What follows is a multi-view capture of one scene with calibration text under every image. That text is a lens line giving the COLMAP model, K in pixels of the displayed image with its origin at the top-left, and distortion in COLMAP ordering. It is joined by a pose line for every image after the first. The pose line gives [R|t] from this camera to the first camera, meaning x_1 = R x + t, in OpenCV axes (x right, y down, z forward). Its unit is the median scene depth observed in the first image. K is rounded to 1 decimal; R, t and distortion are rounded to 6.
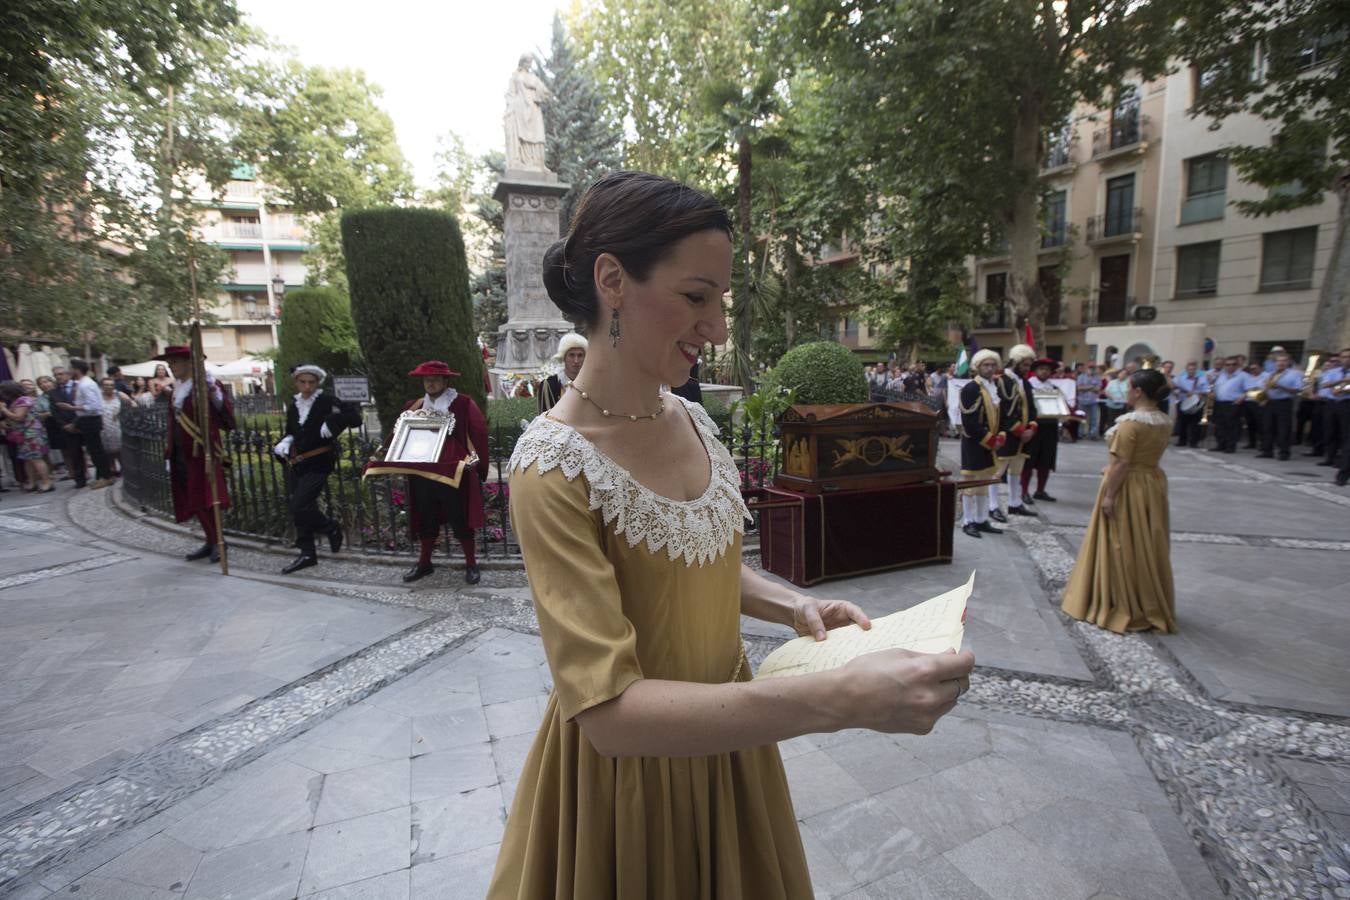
lens RADIAL K [[606.3, 0, 676.8], [0, 606.3, 452.6], [0, 0, 1]] dist [-0.056182, 0.019411]
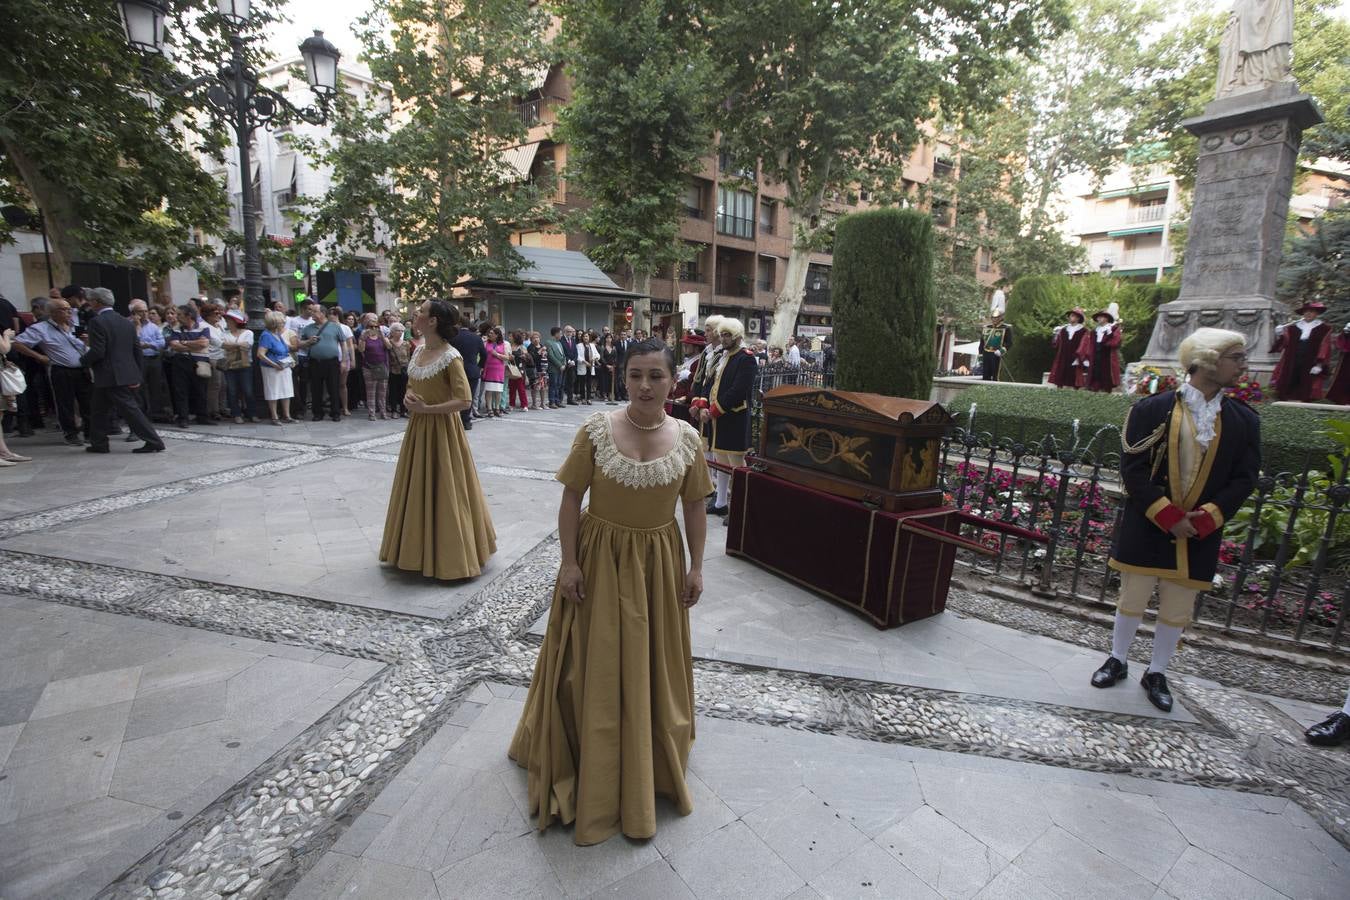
lens RADIAL K [[610.3, 0, 676.9], [0, 610.3, 451.8], [0, 0, 1]] dist [-0.053419, 0.018247]
pose [[0.207833, 0.192107, -0.959115, 0.511786], [-0.173996, 0.972148, 0.157014, -0.043310], [0.962565, 0.134250, 0.235470, 0.278968]]
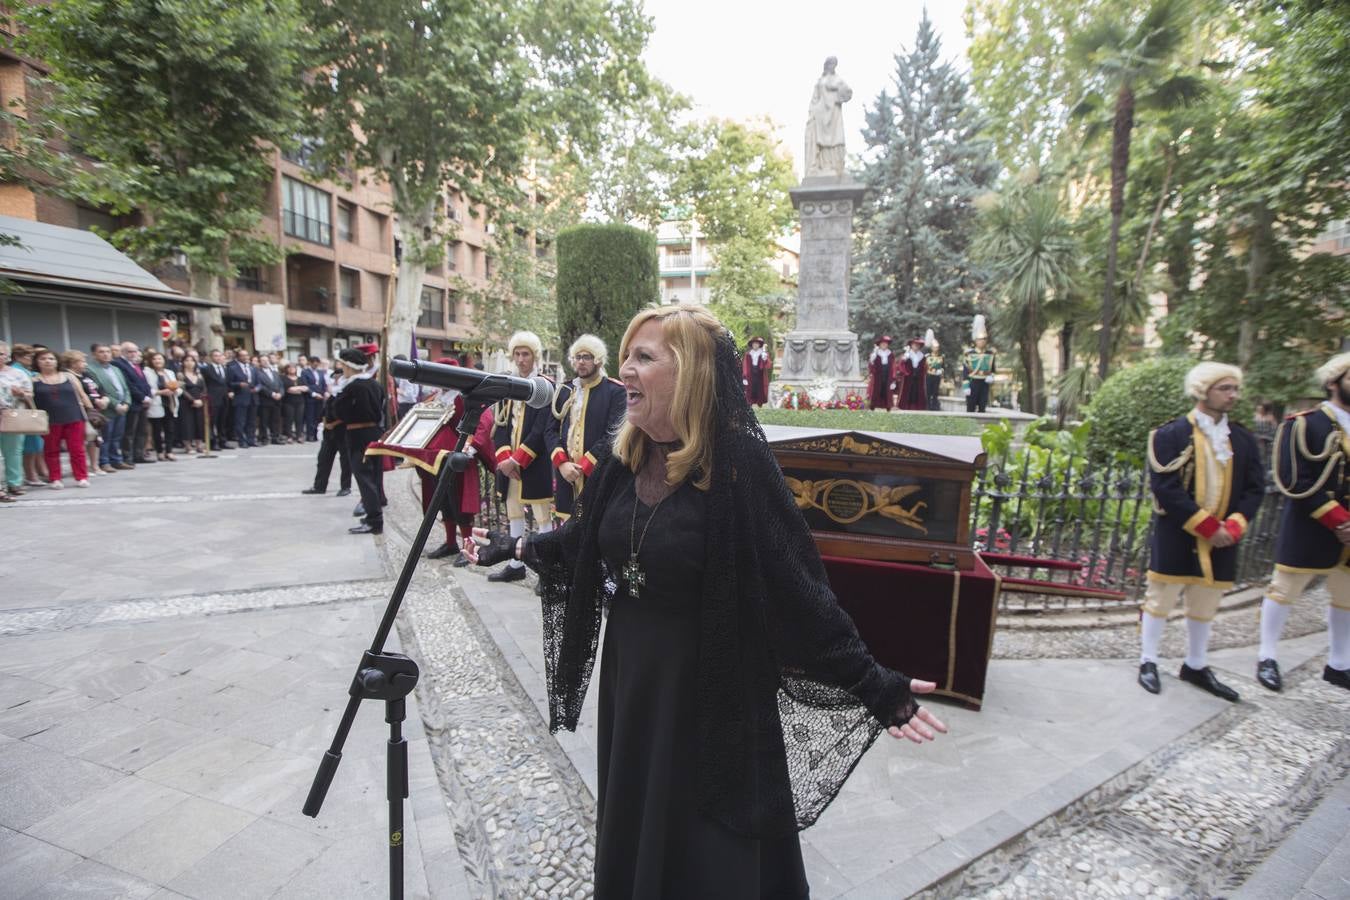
lens RADIAL K [[606.3, 0, 676.8], [0, 606.3, 452.6], [0, 0, 1]] dist [-0.056182, 0.019411]
pose [[0.782939, 0.110254, -0.612251, 0.270798], [-0.127293, 0.991739, 0.015811, -0.019852], [0.608936, 0.065557, 0.790505, 0.162871]]
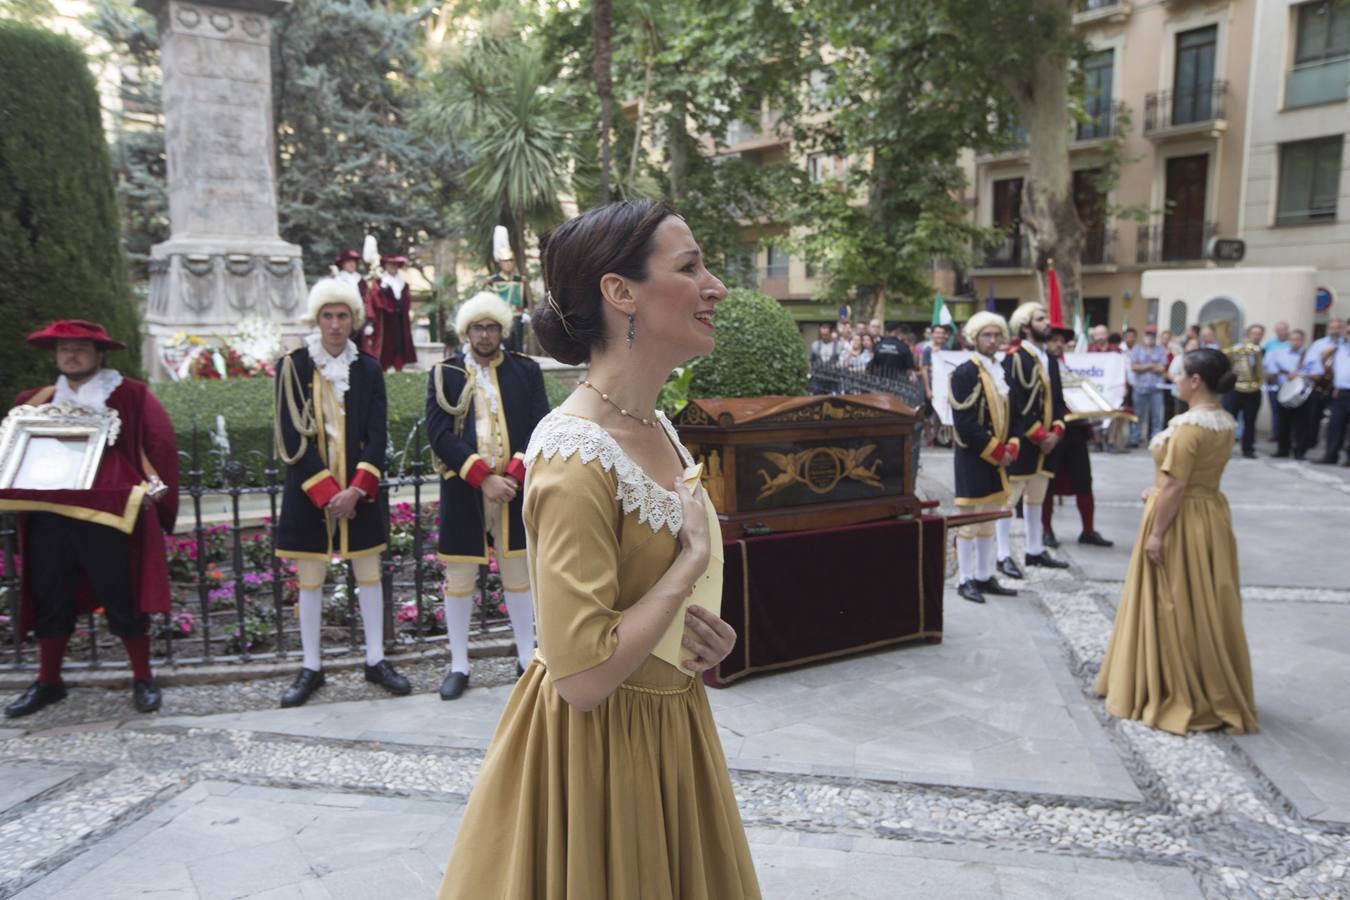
lens RADIAL K [[1066.4, 0, 675.0], [0, 1066.4, 450.0], [0, 0, 1]] dist [-0.009323, 0.075395]
pose [[0.983003, -0.006823, 0.183463, -0.016083], [0.011032, 0.999699, -0.021927, -0.000350], [-0.183258, 0.023578, 0.982782, -0.040082]]
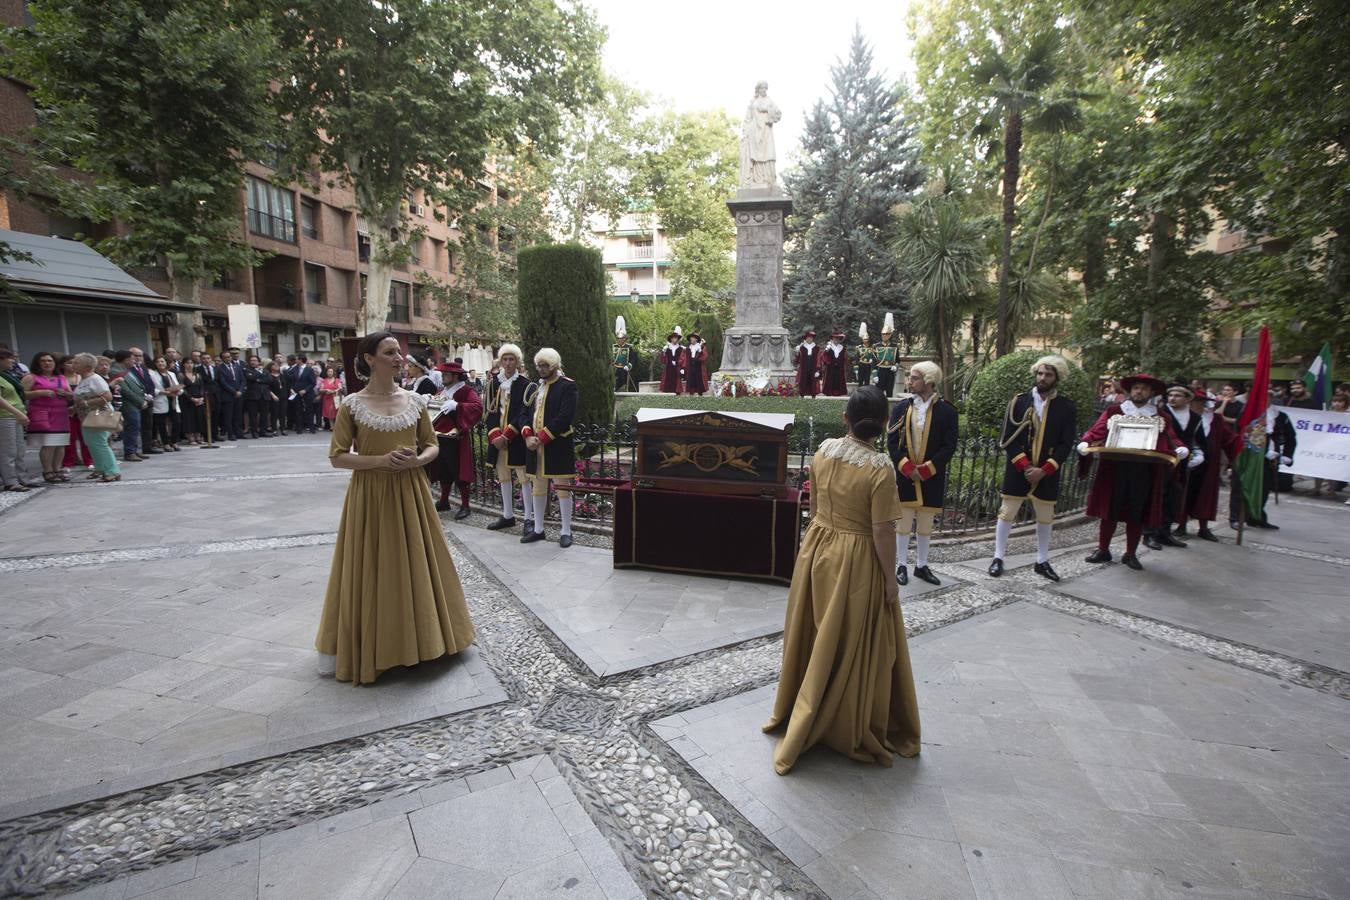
lens RADIAL K [[610.3, 0, 676.9], [0, 610.3, 451.8], [0, 0, 1]] dist [-0.053419, 0.018247]
pose [[0.814365, 0.105499, -0.570684, 0.406705], [-0.109463, 0.993611, 0.027480, -0.015968], [0.569937, 0.040090, 0.820710, 0.051614]]
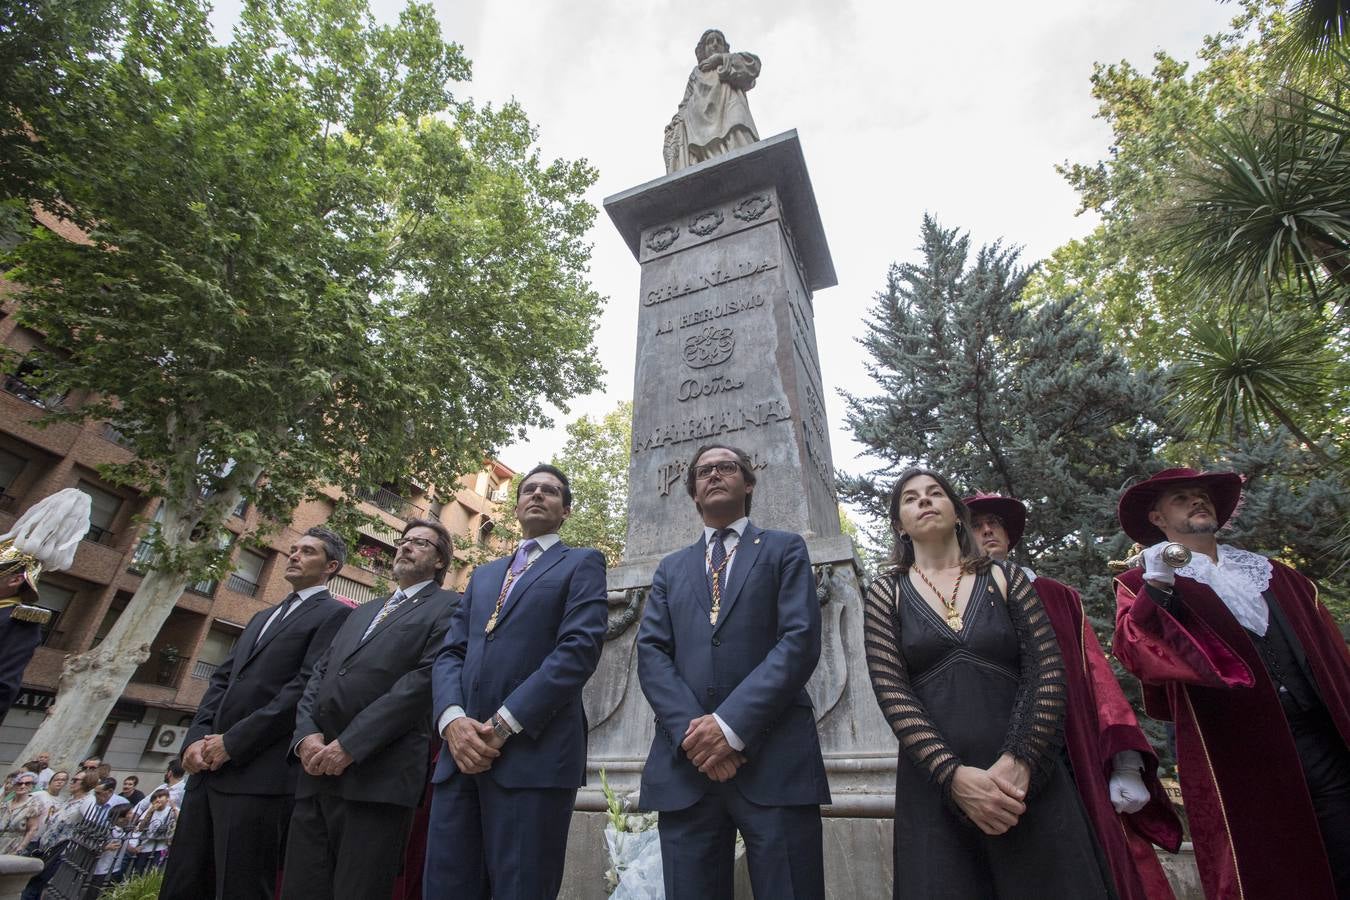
lens RADIAL K [[611.7, 0, 675.4], [0, 611.7, 453.7], [0, 0, 1]] dist [-0.073229, 0.036501]
pose [[0.683191, -0.338295, -0.647153, -0.097435], [-0.145654, 0.805283, -0.574721, -0.154022], [0.715566, 0.486905, 0.500888, 1.164104]]
